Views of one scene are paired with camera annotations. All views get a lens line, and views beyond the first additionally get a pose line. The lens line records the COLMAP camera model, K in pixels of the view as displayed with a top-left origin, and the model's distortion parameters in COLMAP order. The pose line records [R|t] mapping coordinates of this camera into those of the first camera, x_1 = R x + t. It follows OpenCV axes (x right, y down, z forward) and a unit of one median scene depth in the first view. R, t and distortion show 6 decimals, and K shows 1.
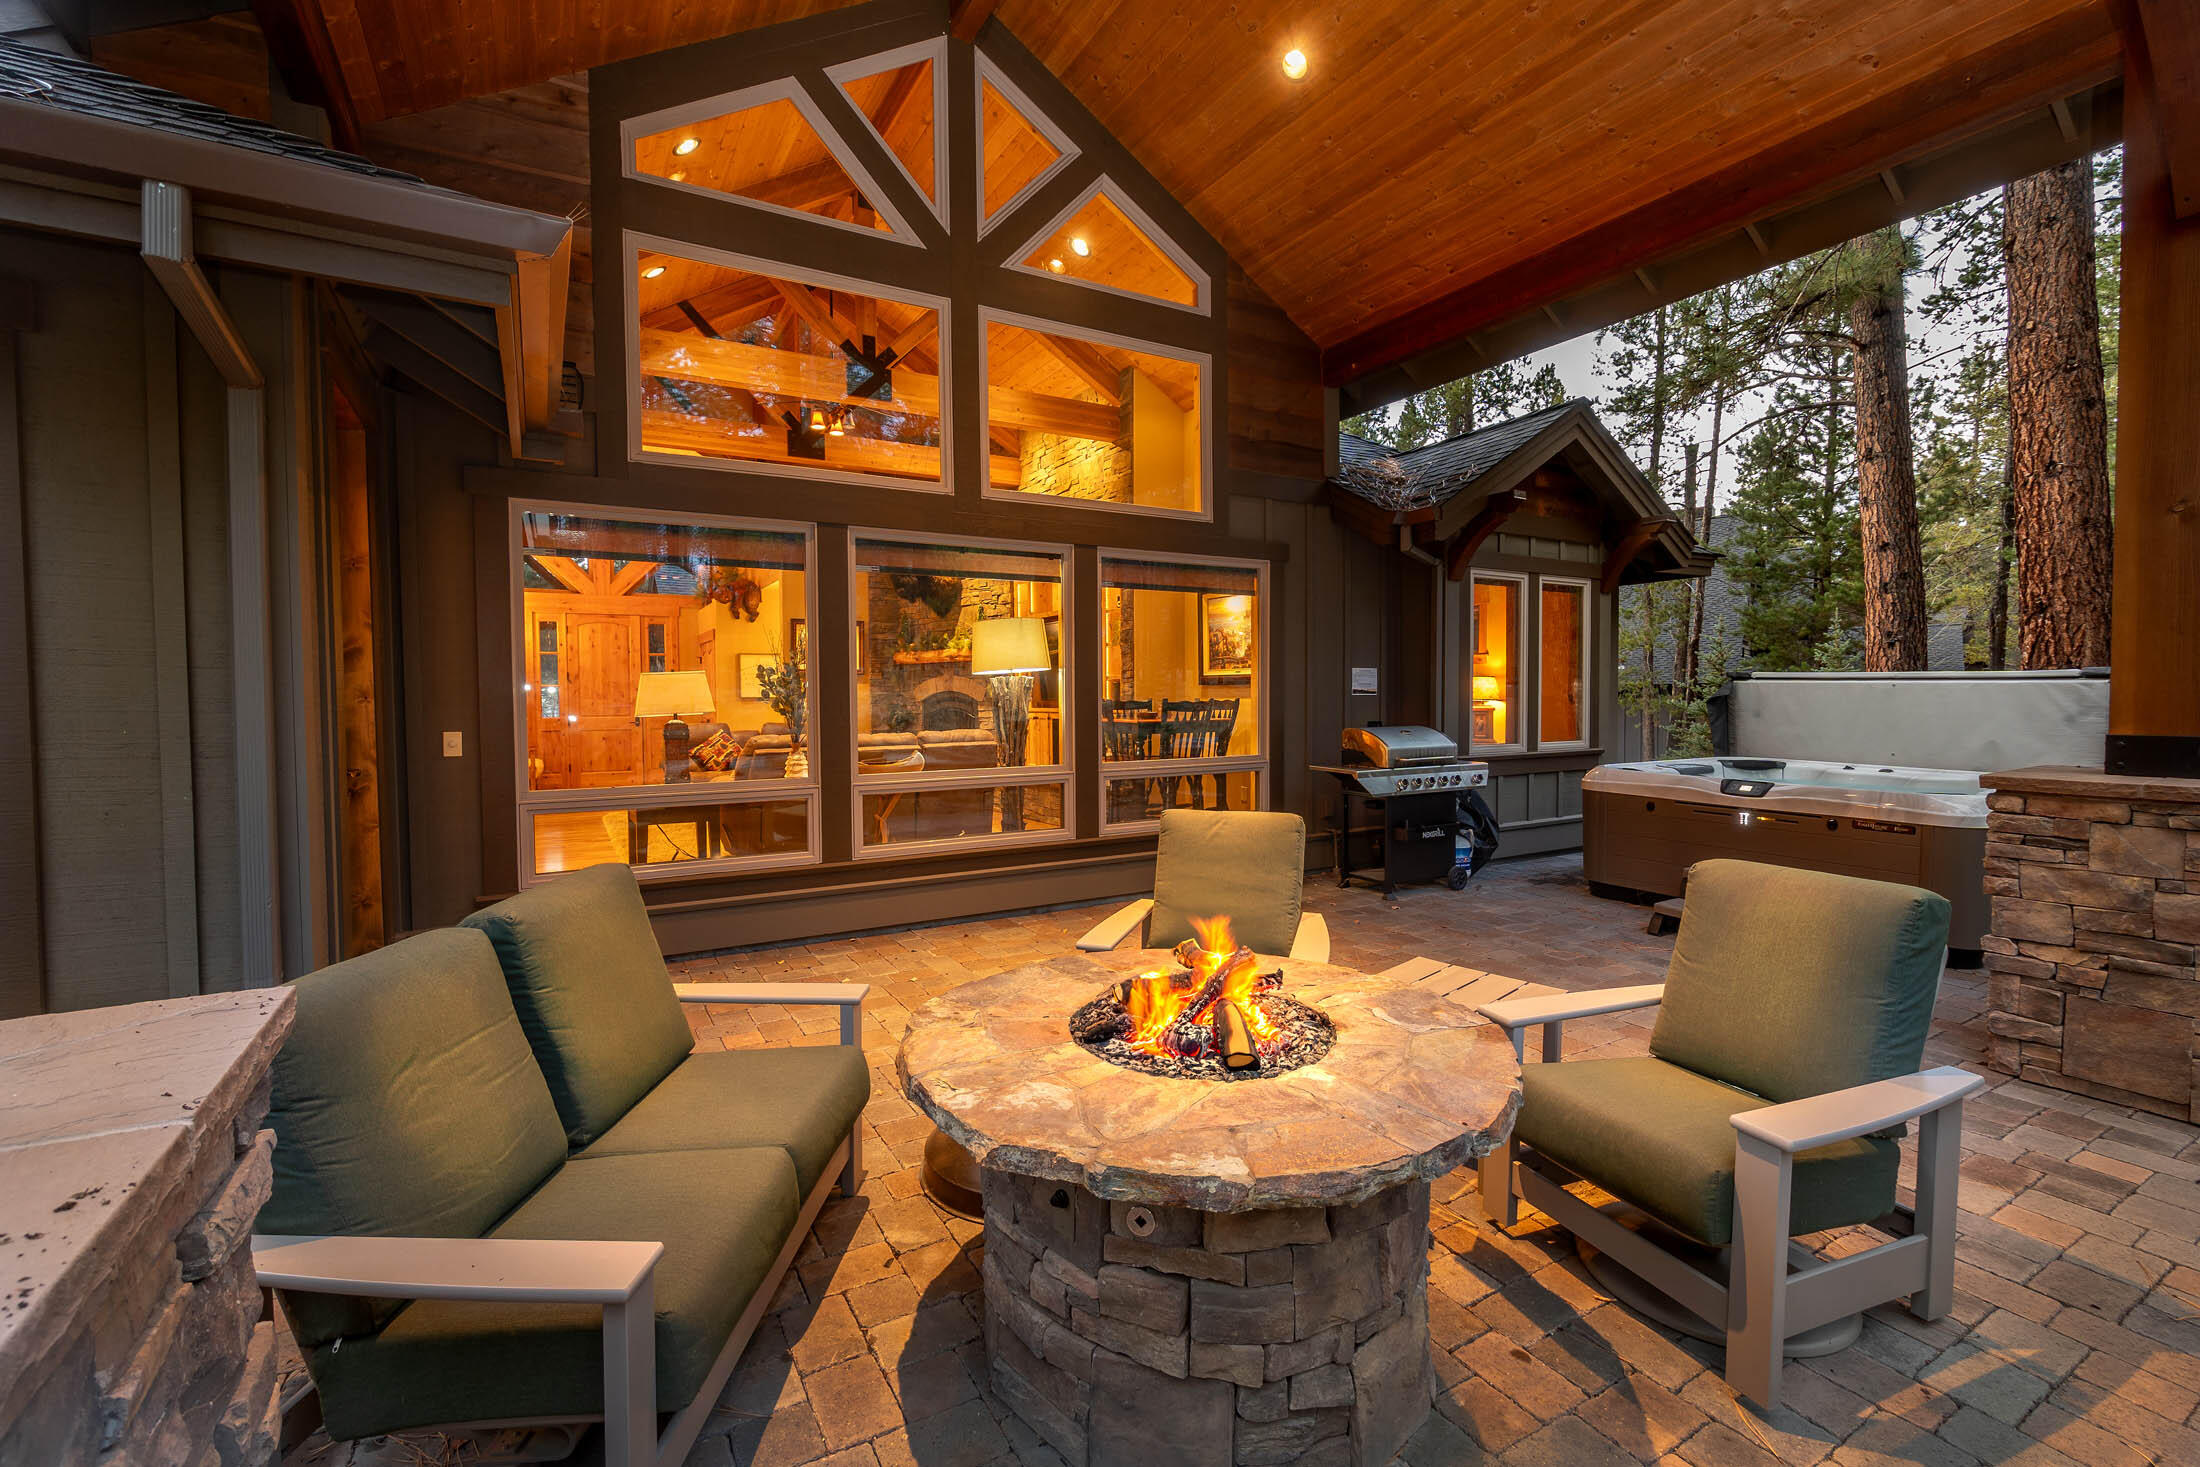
lens RADIAL K [[929.4, 0, 1089.3], [0, 929.4, 727.6], [0, 0, 1]] dist [-0.009008, 0.001061]
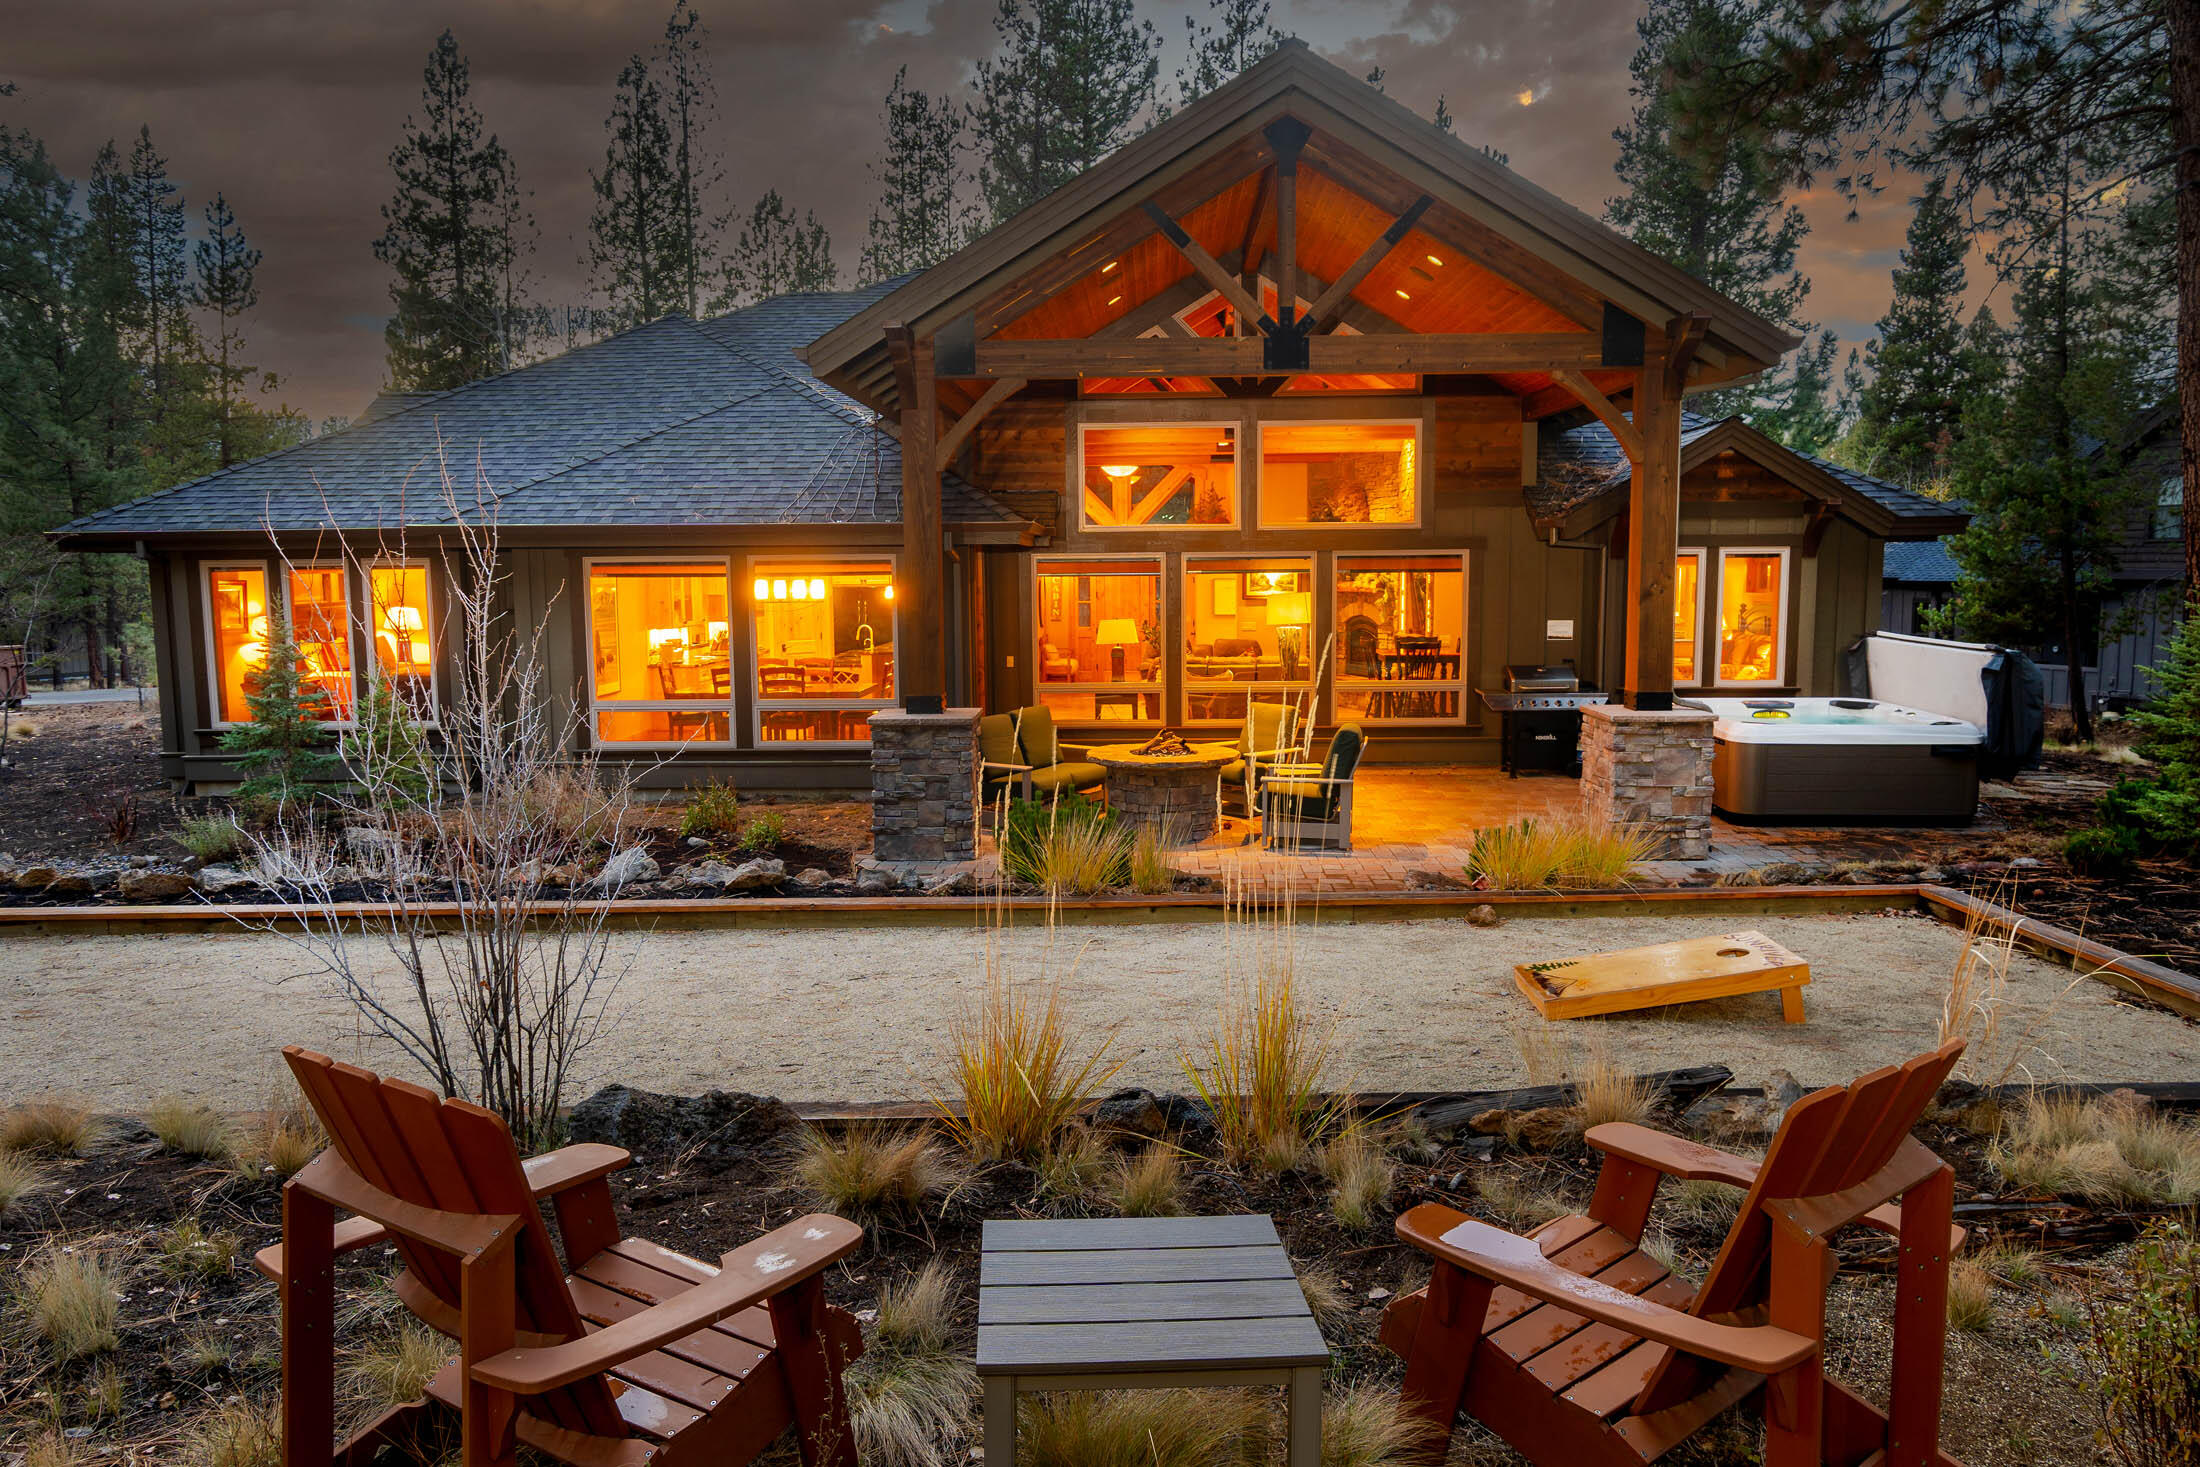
lens RADIAL K [[1543.3, 0, 1100.0], [0, 1543.3, 733.5], [0, 0, 1]] dist [-0.006814, -0.001268]
pose [[0.854633, 0.061560, -0.515571, 0.968085], [-0.014964, 0.995455, 0.094053, -0.108946], [0.519017, -0.072665, 0.851669, -1.404124]]
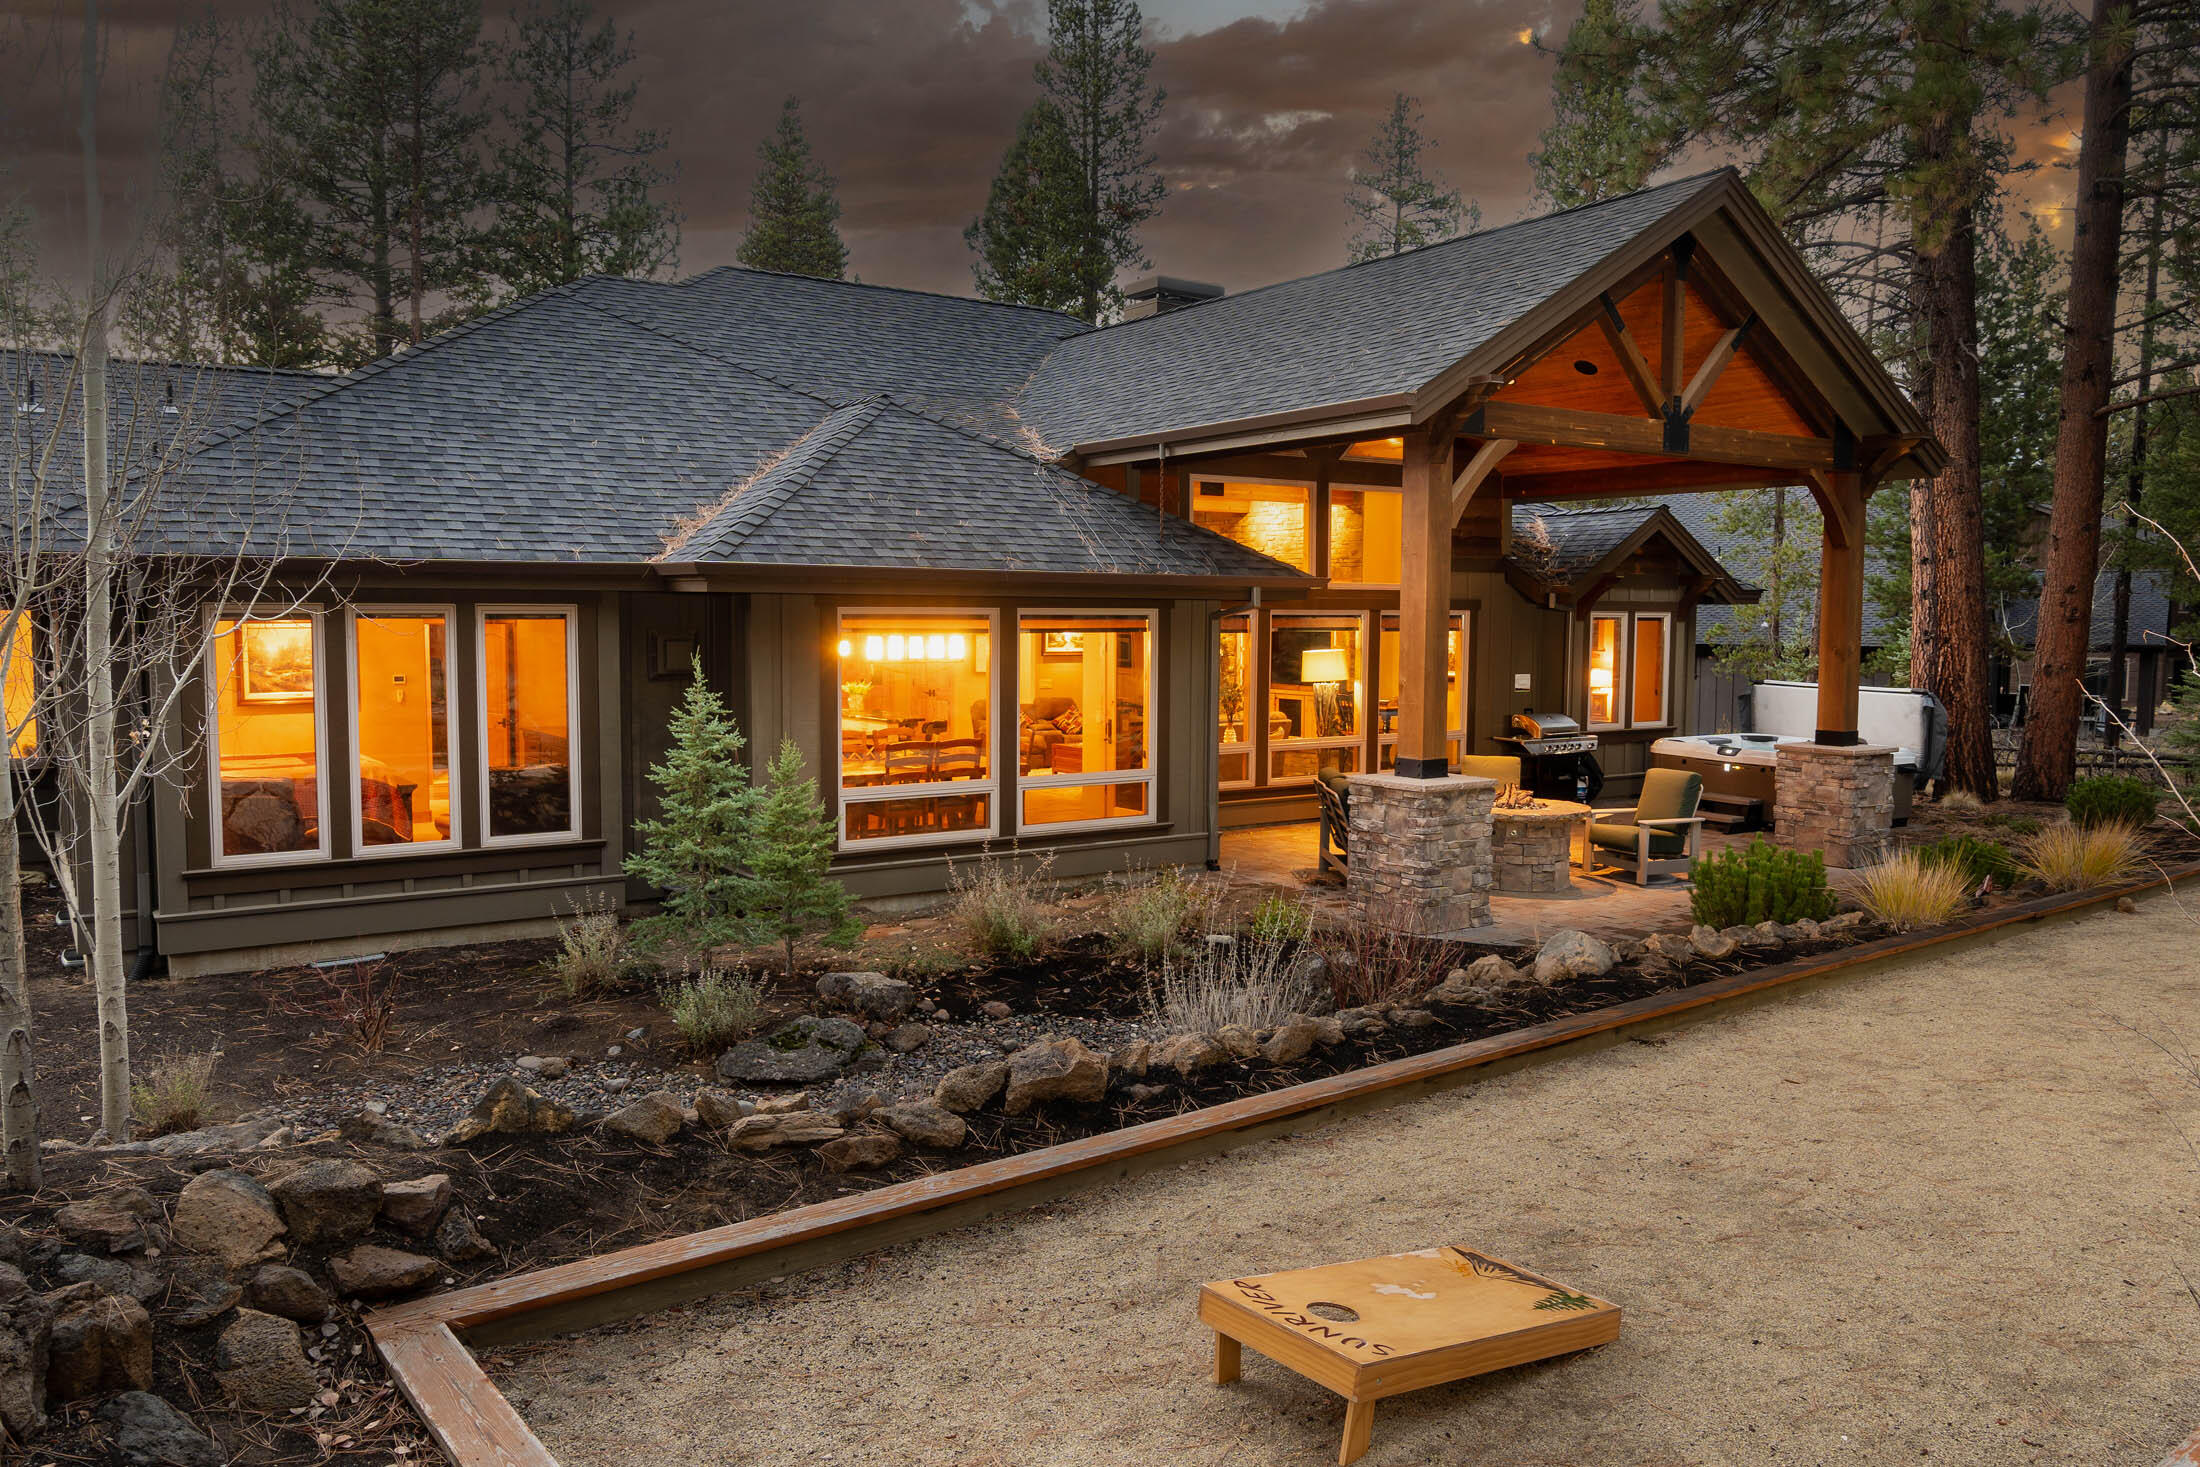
lens RADIAL K [[1544.3, 0, 1033.8], [0, 1544.3, 738.8], [0, 0, 1]] dist [-0.042573, 0.001527]
pose [[0.999352, 0.008206, 0.035059, -0.659065], [-0.009944, 0.998715, 0.049691, -0.081760], [-0.034607, -0.050008, 0.998149, -1.667204]]
